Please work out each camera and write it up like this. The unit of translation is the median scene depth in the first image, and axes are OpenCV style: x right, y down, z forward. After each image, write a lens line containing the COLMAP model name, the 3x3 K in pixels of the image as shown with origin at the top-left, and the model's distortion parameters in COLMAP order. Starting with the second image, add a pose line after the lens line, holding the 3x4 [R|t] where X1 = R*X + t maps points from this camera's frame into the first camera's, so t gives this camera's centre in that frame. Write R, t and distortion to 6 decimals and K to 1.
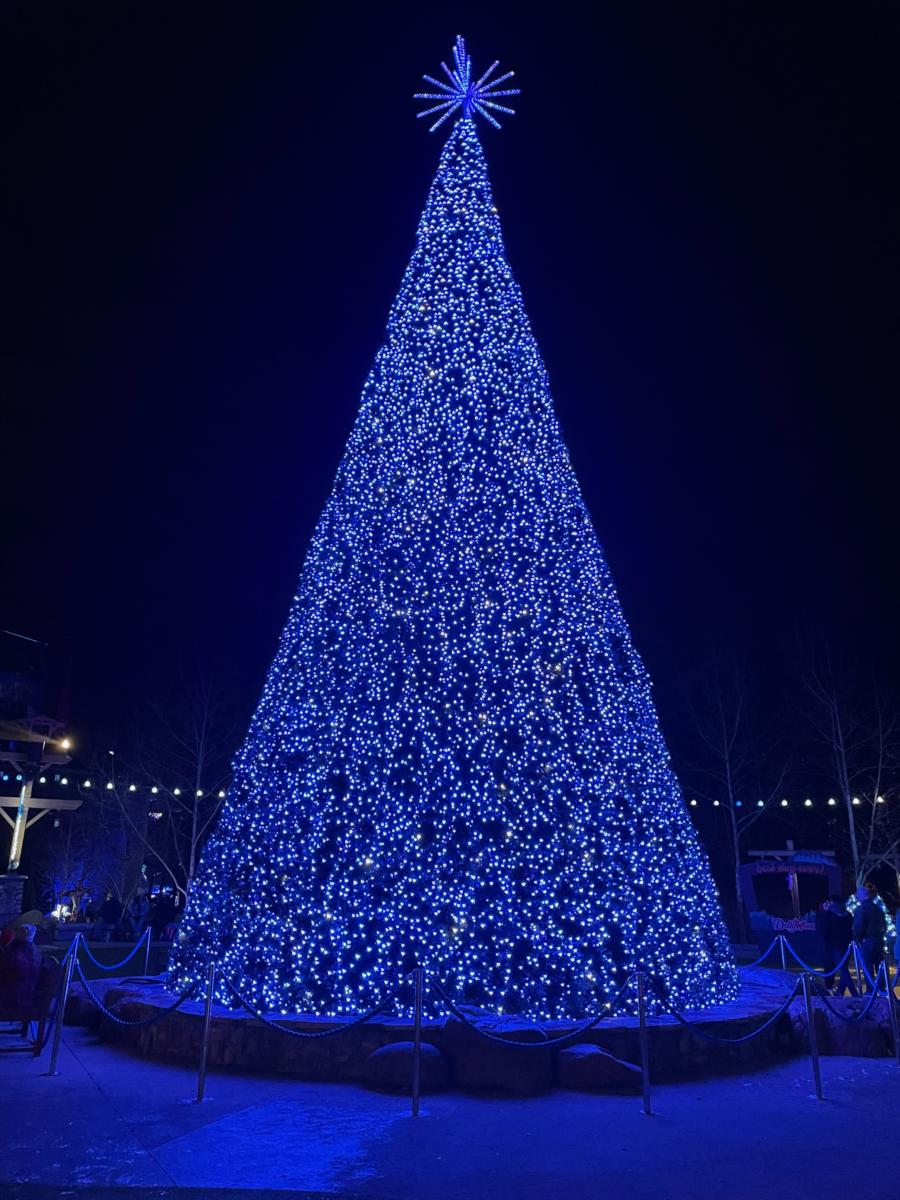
lens RADIAL K [[902.4, 0, 454.5], [0, 902.4, 588.3], [0, 0, 1]] dist [0.110617, -0.144326]
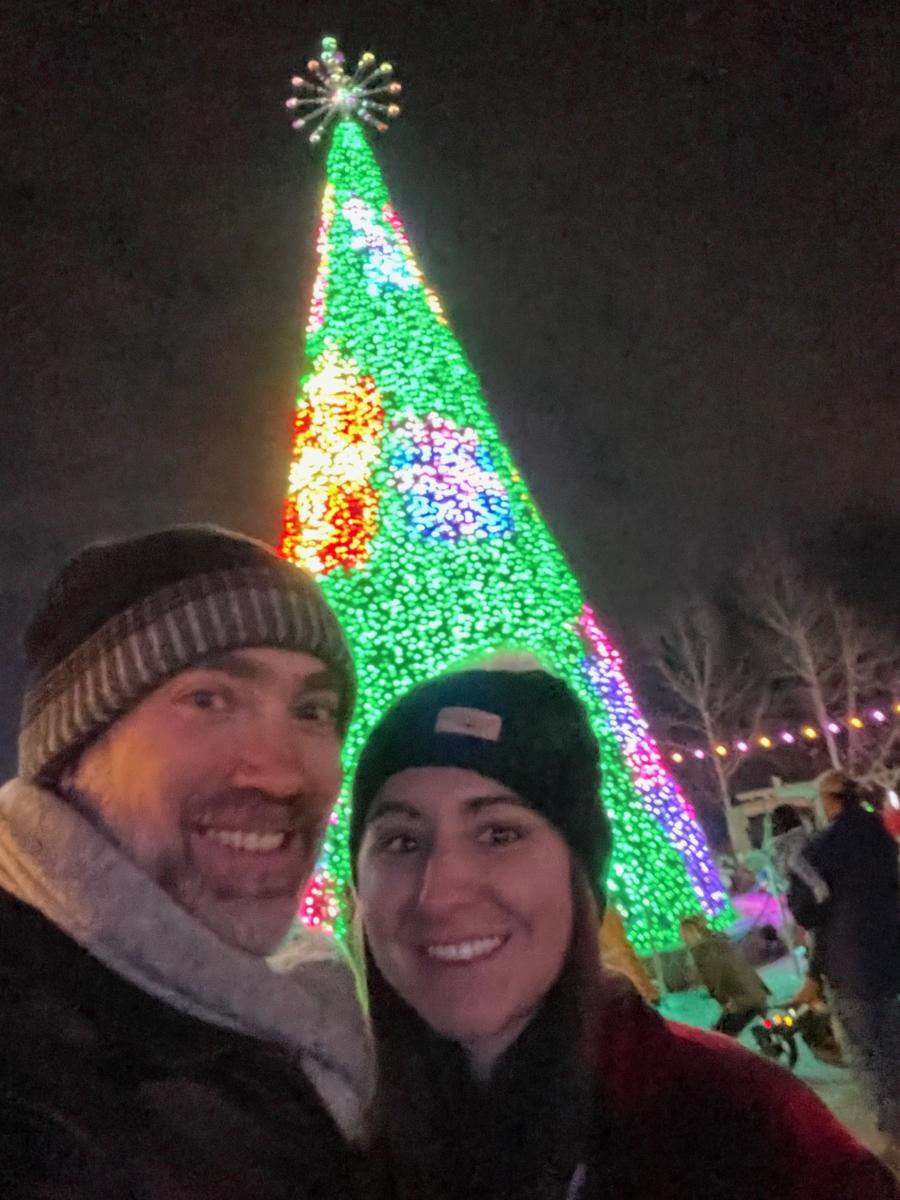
lens RADIAL K [[1070.7, 0, 450.6], [0, 1070.7, 606.3], [0, 0, 1]] dist [0.038254, 0.002268]
pose [[0.984180, -0.164457, 0.065912, -0.054912], [0.160736, 0.985275, 0.058292, -0.067851], [-0.074528, -0.046775, 0.996121, -0.260160]]
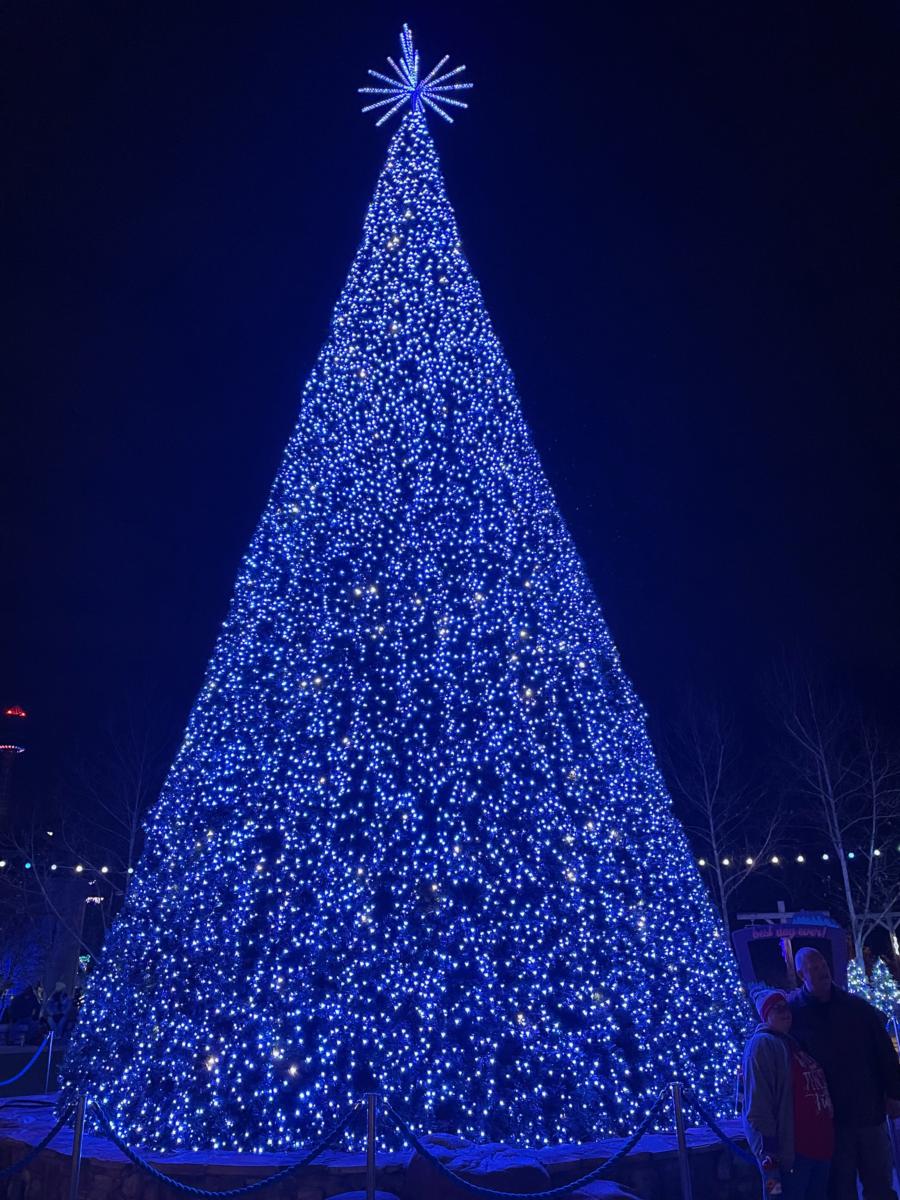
lens RADIAL K [[902.4, 0, 452.9], [0, 902.4, 592.6], [0, 0, 1]] dist [0.110617, -0.144326]
pose [[0.998800, -0.018612, 0.045292, -0.000586], [0.021729, 0.997357, -0.069338, 0.047867], [-0.043882, 0.070239, 0.996565, 0.156135]]
